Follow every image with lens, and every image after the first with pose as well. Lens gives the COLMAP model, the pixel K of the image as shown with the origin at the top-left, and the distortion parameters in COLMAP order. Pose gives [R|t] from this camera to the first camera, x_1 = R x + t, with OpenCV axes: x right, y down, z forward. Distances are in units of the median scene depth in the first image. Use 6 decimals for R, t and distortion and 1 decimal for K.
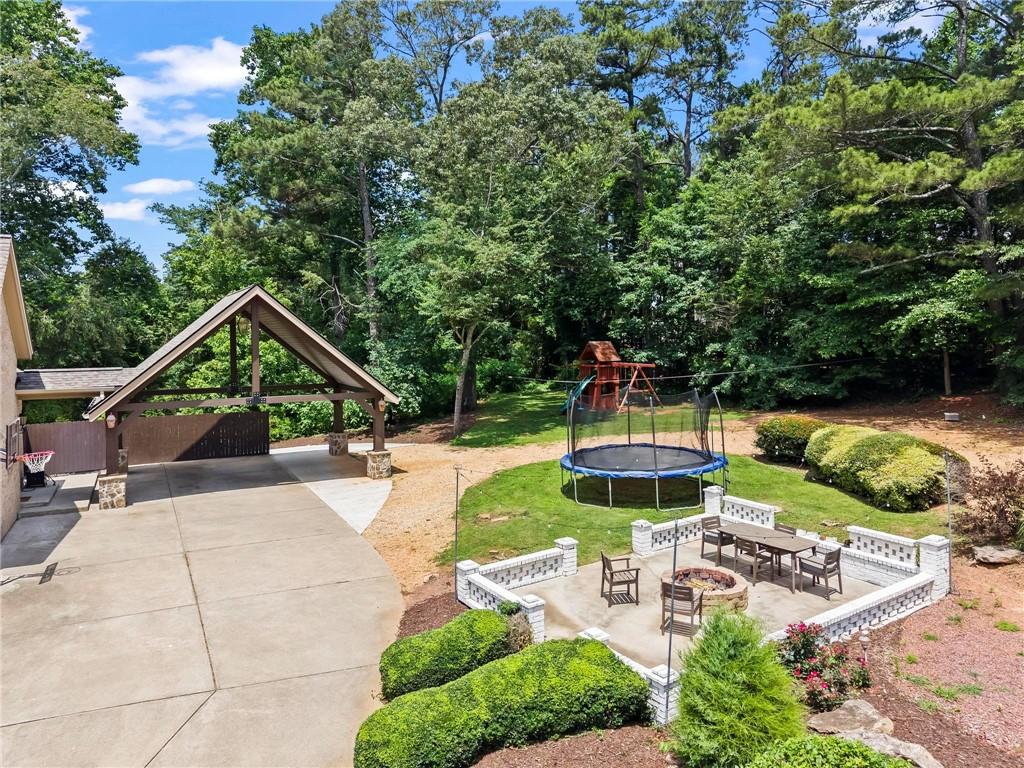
lens RADIAL K [[695.2, 0, 510.5], [0, 695.2, 355.3], [0, 0, 1]] dist [-0.000483, -0.001694]
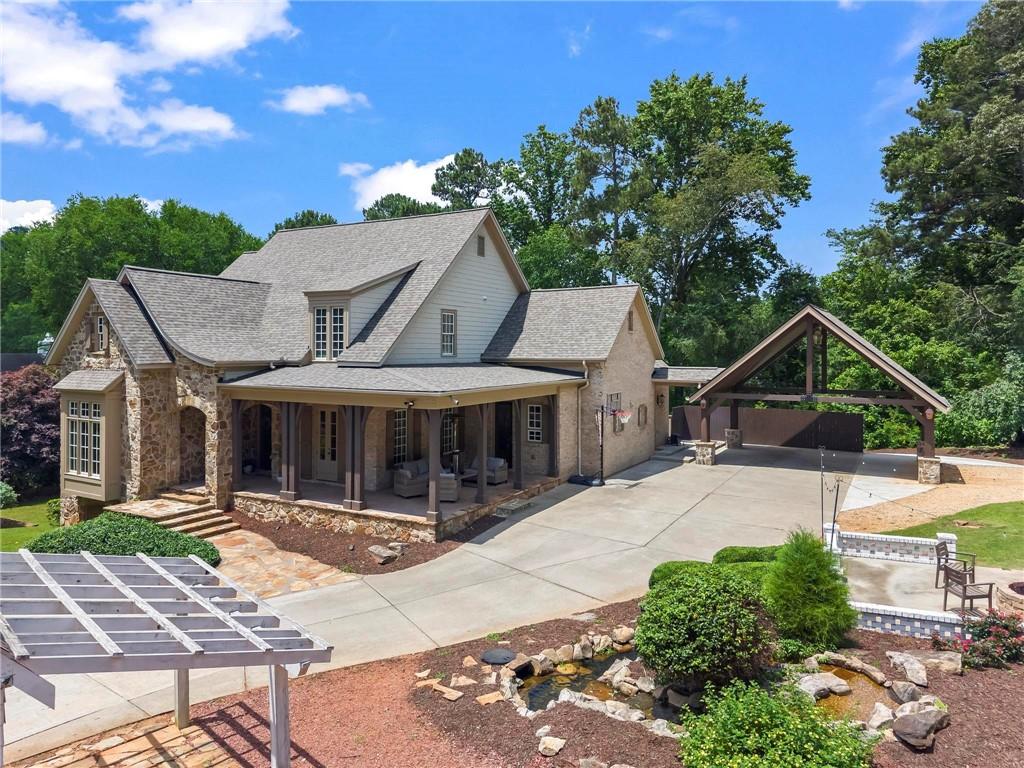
lens RADIAL K [[713.7, 0, 513.9], [0, 713.7, 339.6], [0, 0, 1]] dist [0.034479, -0.076703]
pose [[0.541184, 0.000042, -0.840904, 0.269691], [-0.032491, 0.999254, -0.020860, 0.003193], [0.840276, 0.038611, 0.540782, -0.081736]]
